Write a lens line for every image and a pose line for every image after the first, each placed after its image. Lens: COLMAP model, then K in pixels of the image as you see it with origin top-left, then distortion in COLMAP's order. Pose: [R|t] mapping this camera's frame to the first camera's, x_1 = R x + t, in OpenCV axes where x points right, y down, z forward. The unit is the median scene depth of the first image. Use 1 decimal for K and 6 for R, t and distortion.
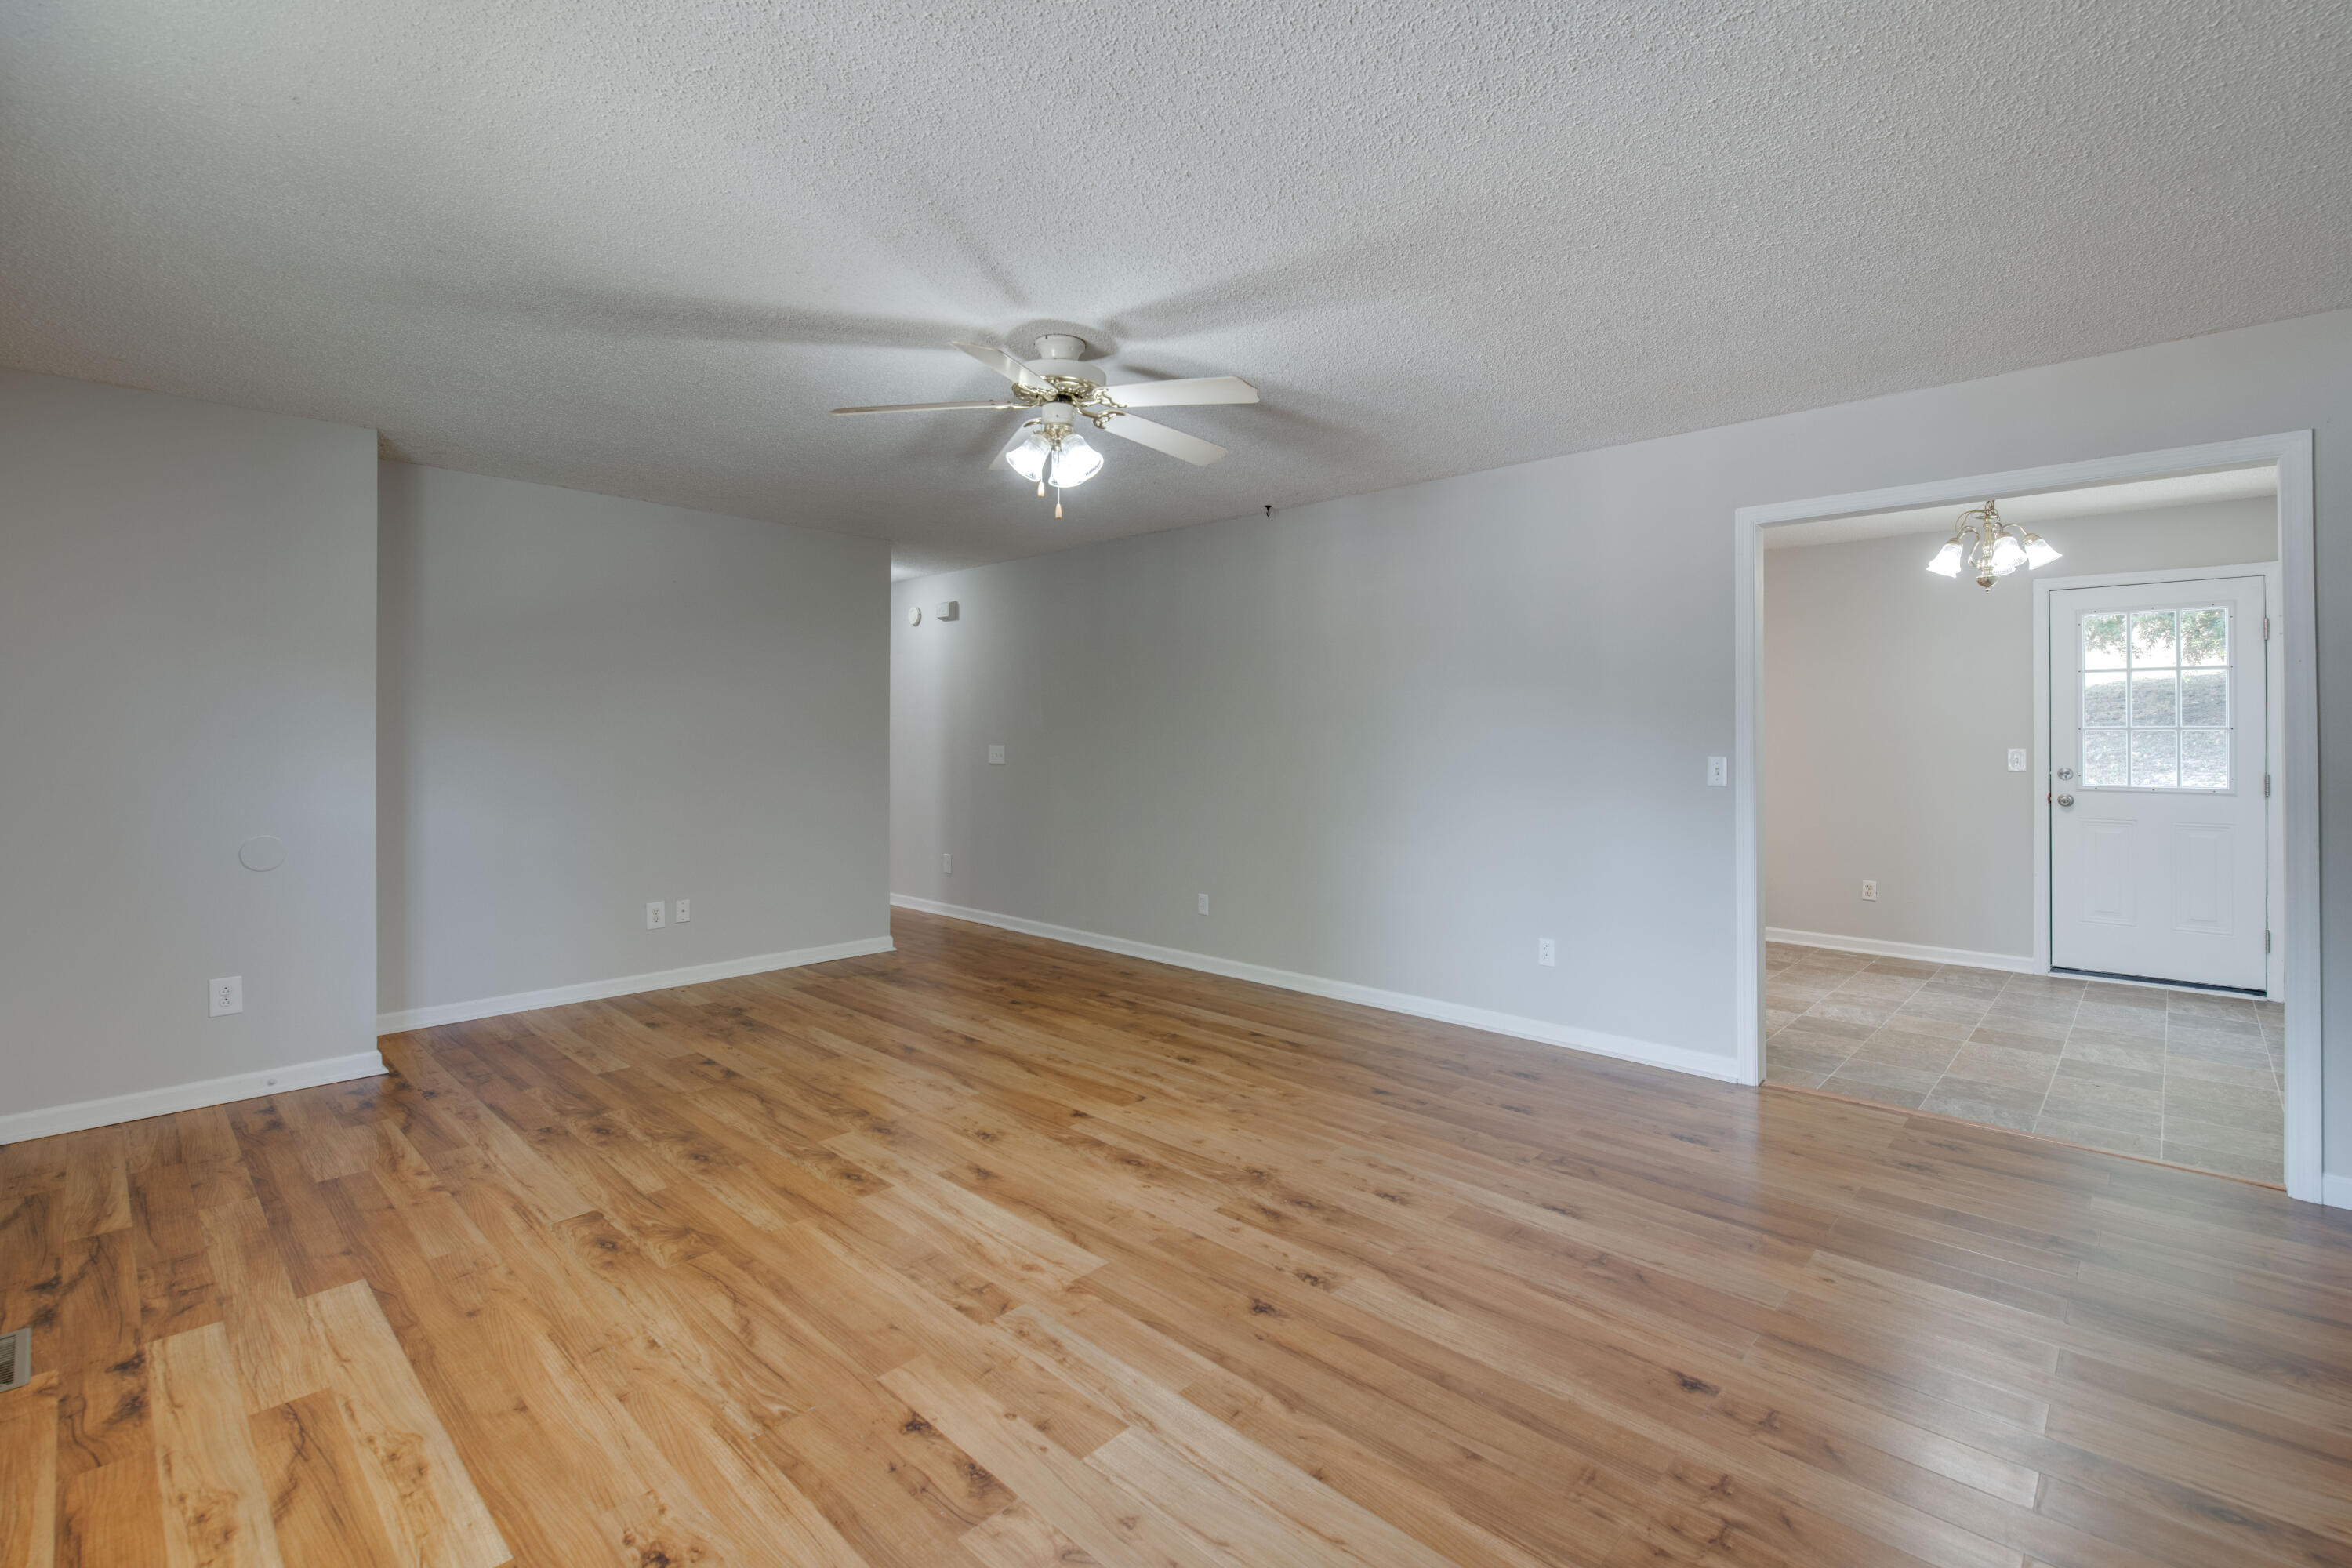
lens RADIAL K [[1020.0, 0, 1192.6], [0, 1020.0, 766.5], [0, 0, 1]] dist [0.007600, -0.001820]
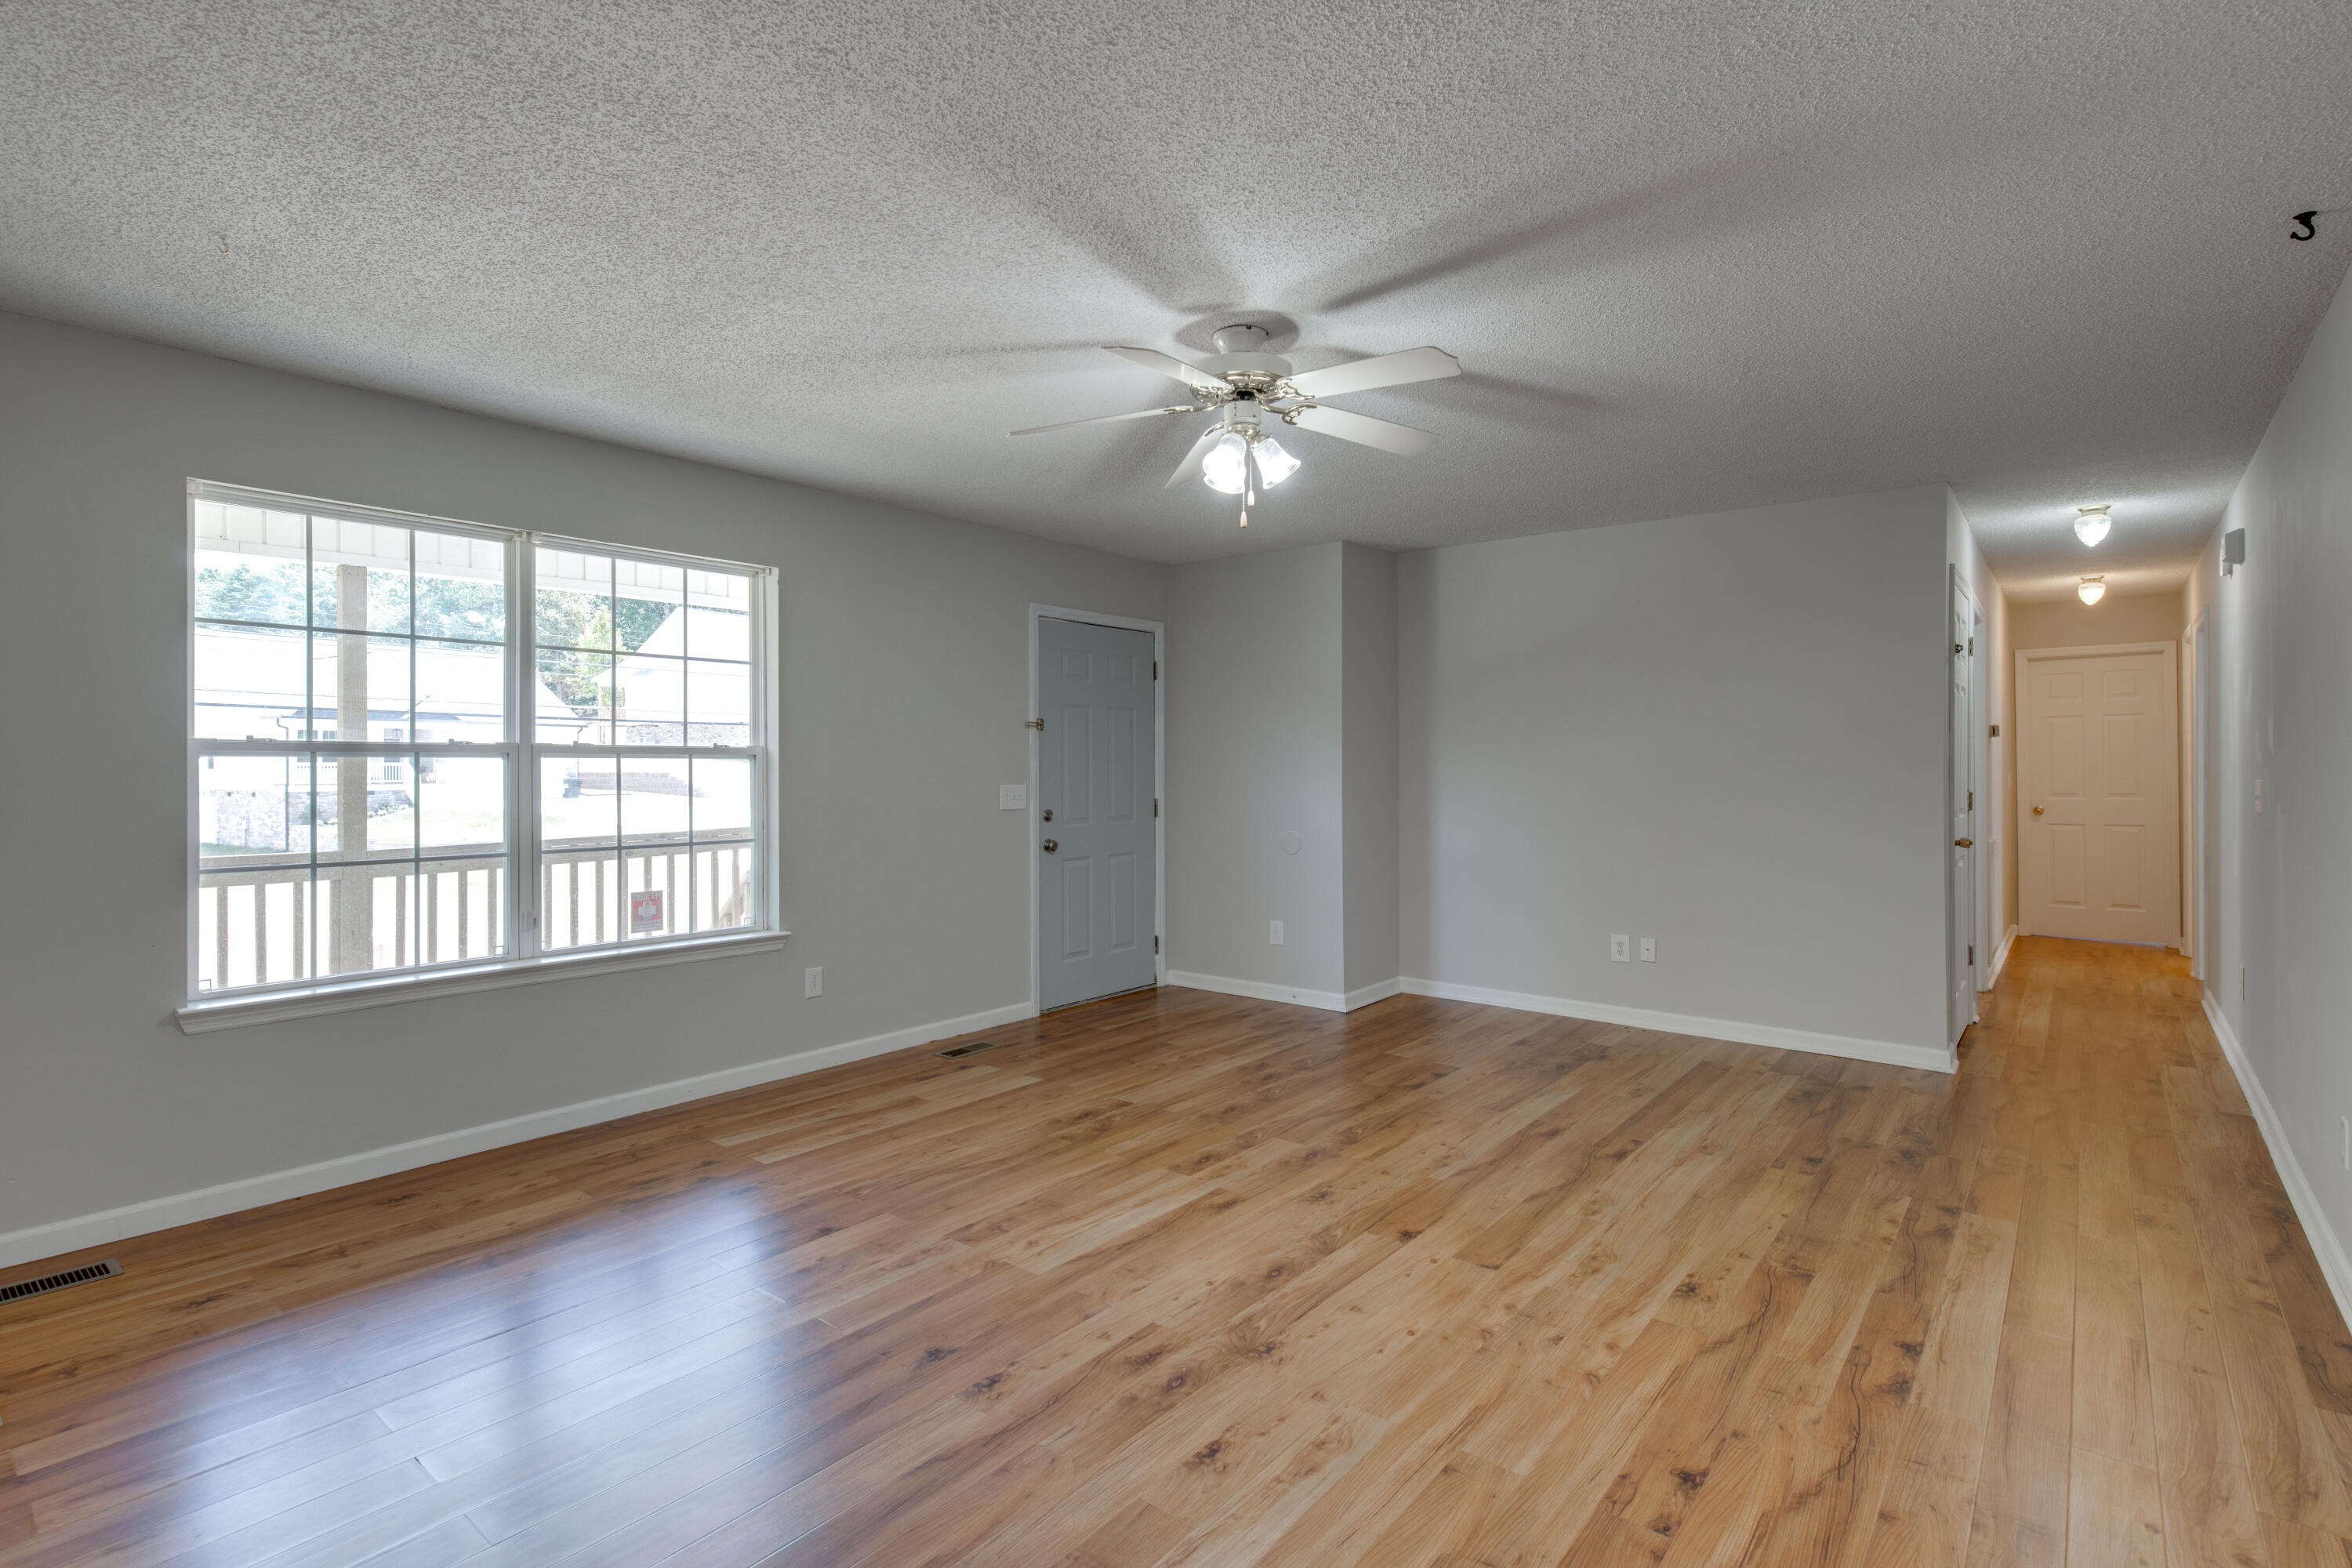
lens RADIAL K [[1124.5, 0, 1179.4], [0, 1124.5, 761.1], [0, 0, 1]] dist [0.012493, -0.001101]
pose [[0.075297, -0.005019, -0.997149, 0.876518], [-0.030218, 0.999517, -0.007312, -0.017695], [0.996703, 0.030682, 0.075109, 0.869577]]
